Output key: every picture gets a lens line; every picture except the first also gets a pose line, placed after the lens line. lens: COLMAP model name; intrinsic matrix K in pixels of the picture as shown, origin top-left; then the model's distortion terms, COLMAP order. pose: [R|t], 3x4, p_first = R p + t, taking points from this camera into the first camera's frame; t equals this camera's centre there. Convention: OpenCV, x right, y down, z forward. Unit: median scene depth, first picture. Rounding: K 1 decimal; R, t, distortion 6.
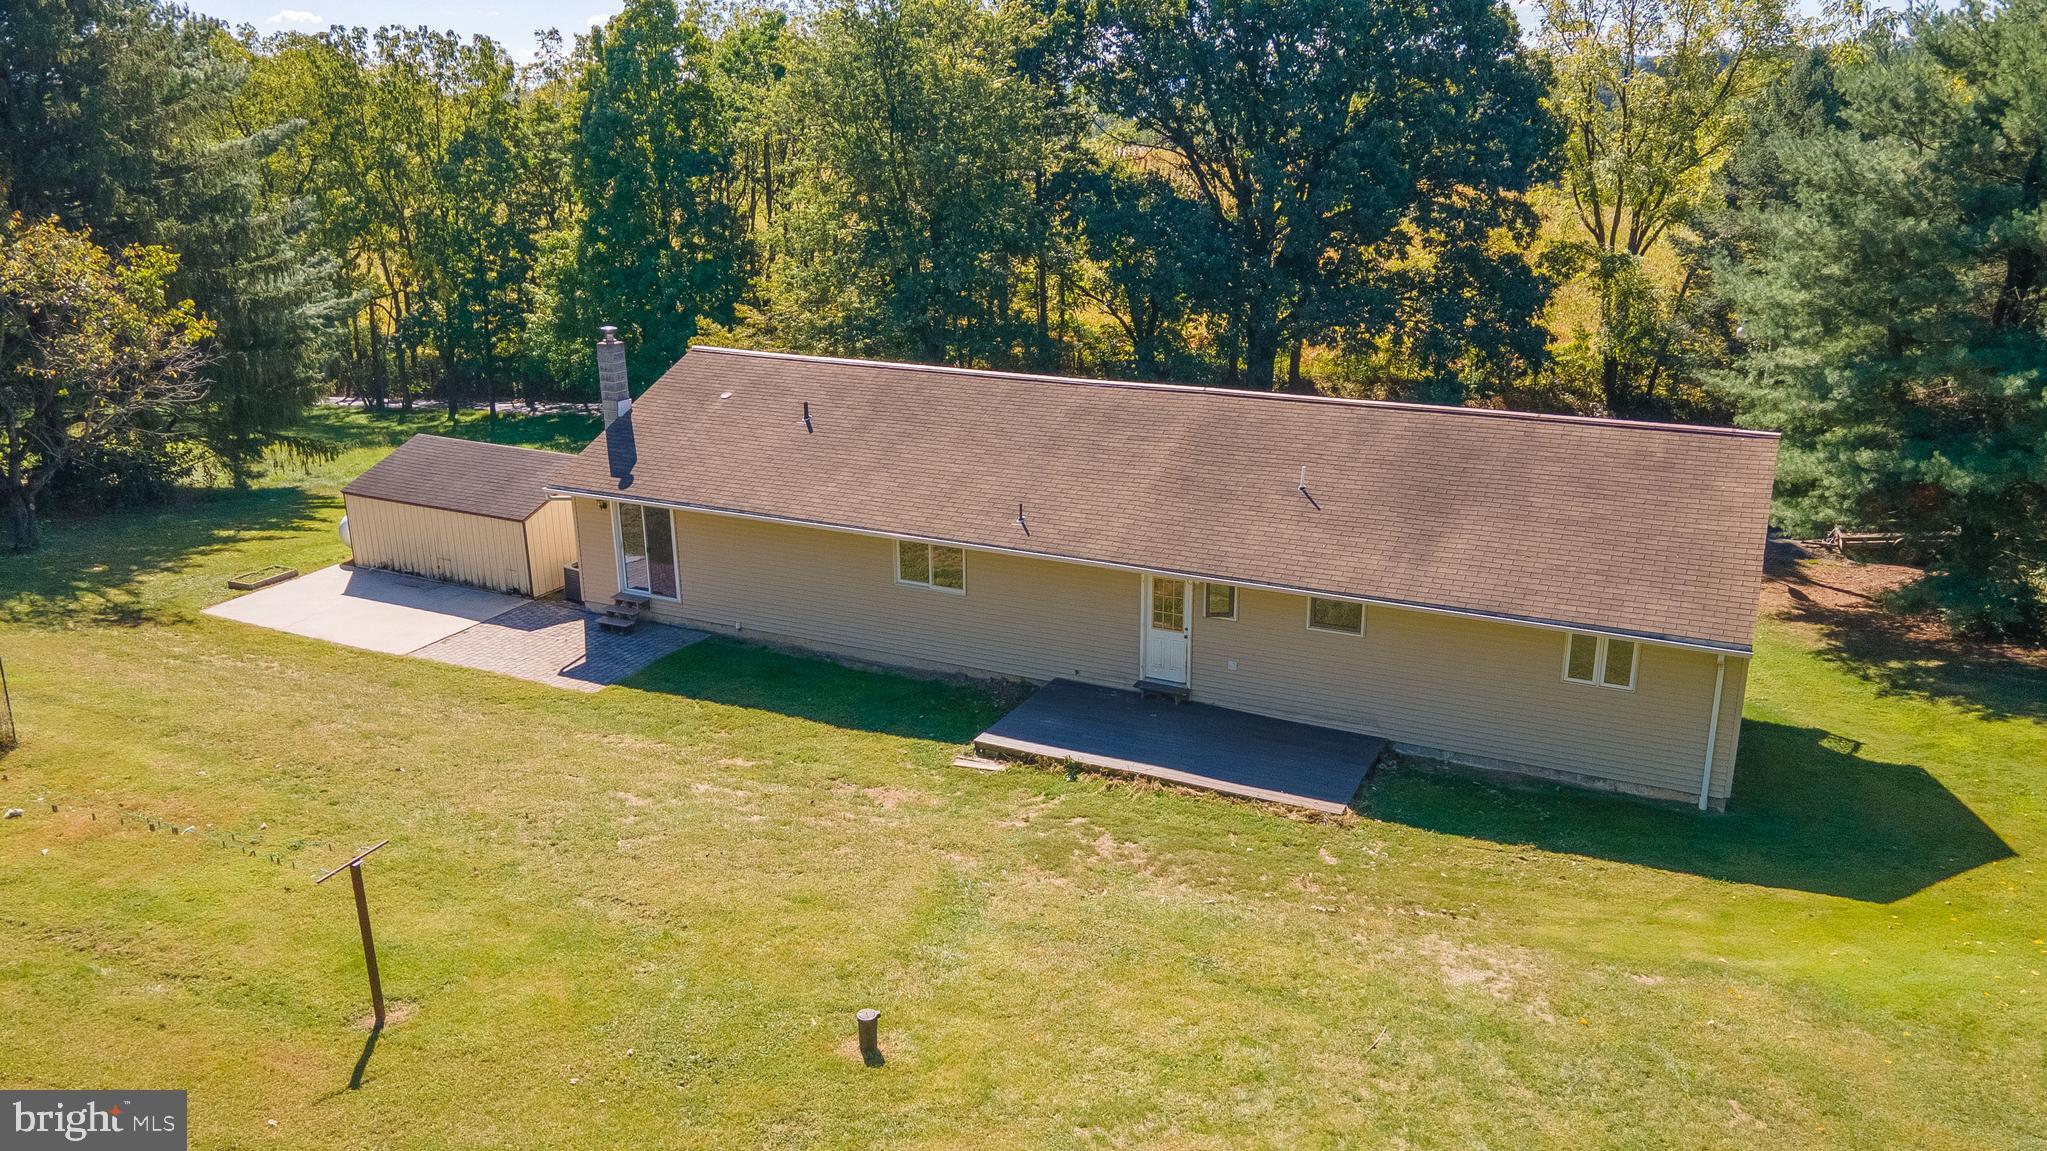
lens RADIAL K [[1487.0, 0, 1023.5], [0, 1487.0, 575.5], [0, 0, 1]] dist [0.034285, -0.004312]
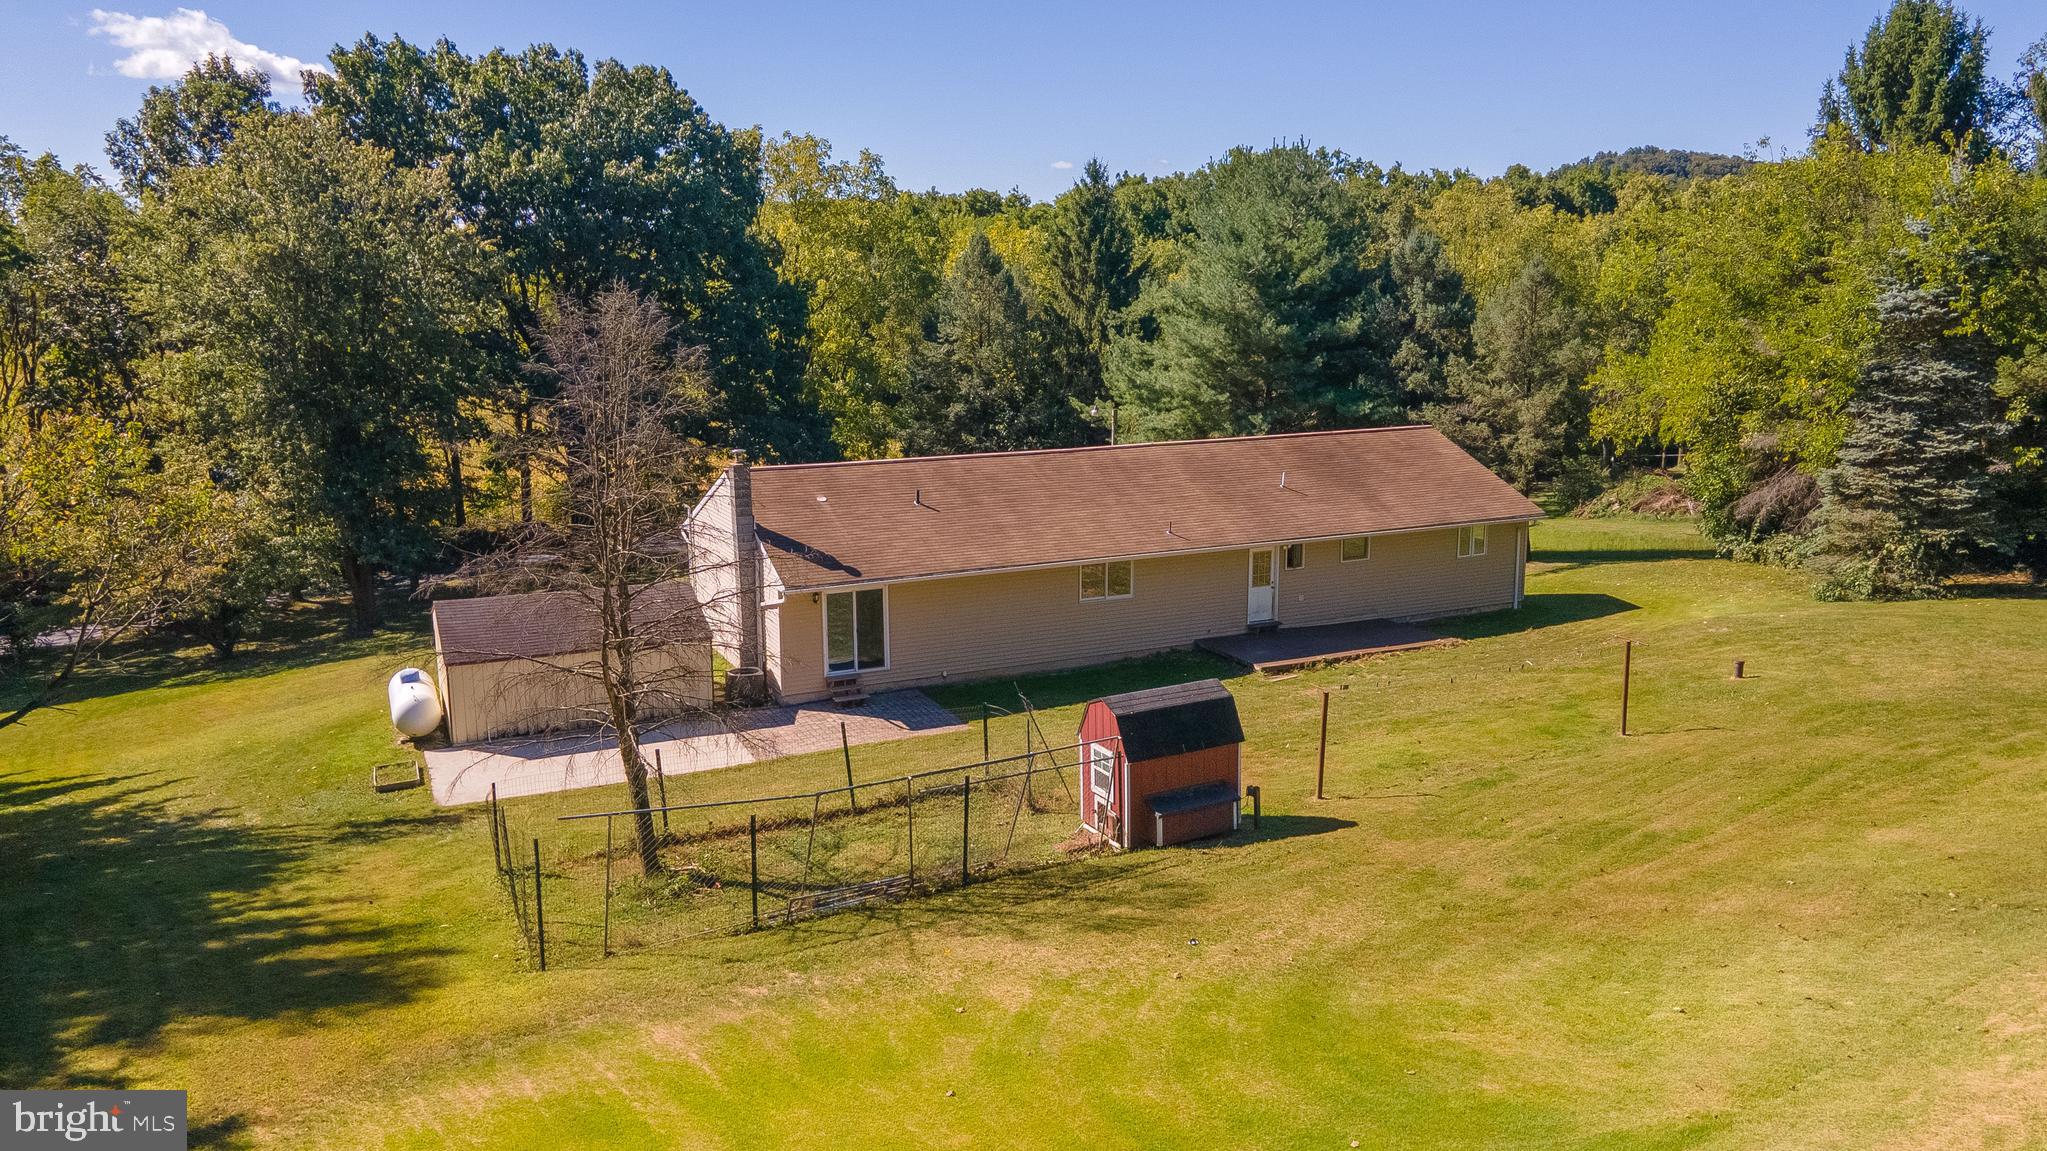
lens RADIAL K [[1487.0, 0, 1023.5], [0, 1487.0, 575.5], [0, 0, 1]] dist [0.034285, -0.004312]
pose [[0.622199, -0.153944, 0.767574, -1.156123], [0.243220, 0.969968, -0.002620, -0.028352], [-0.744119, 0.188319, 0.640955, 0.178264]]
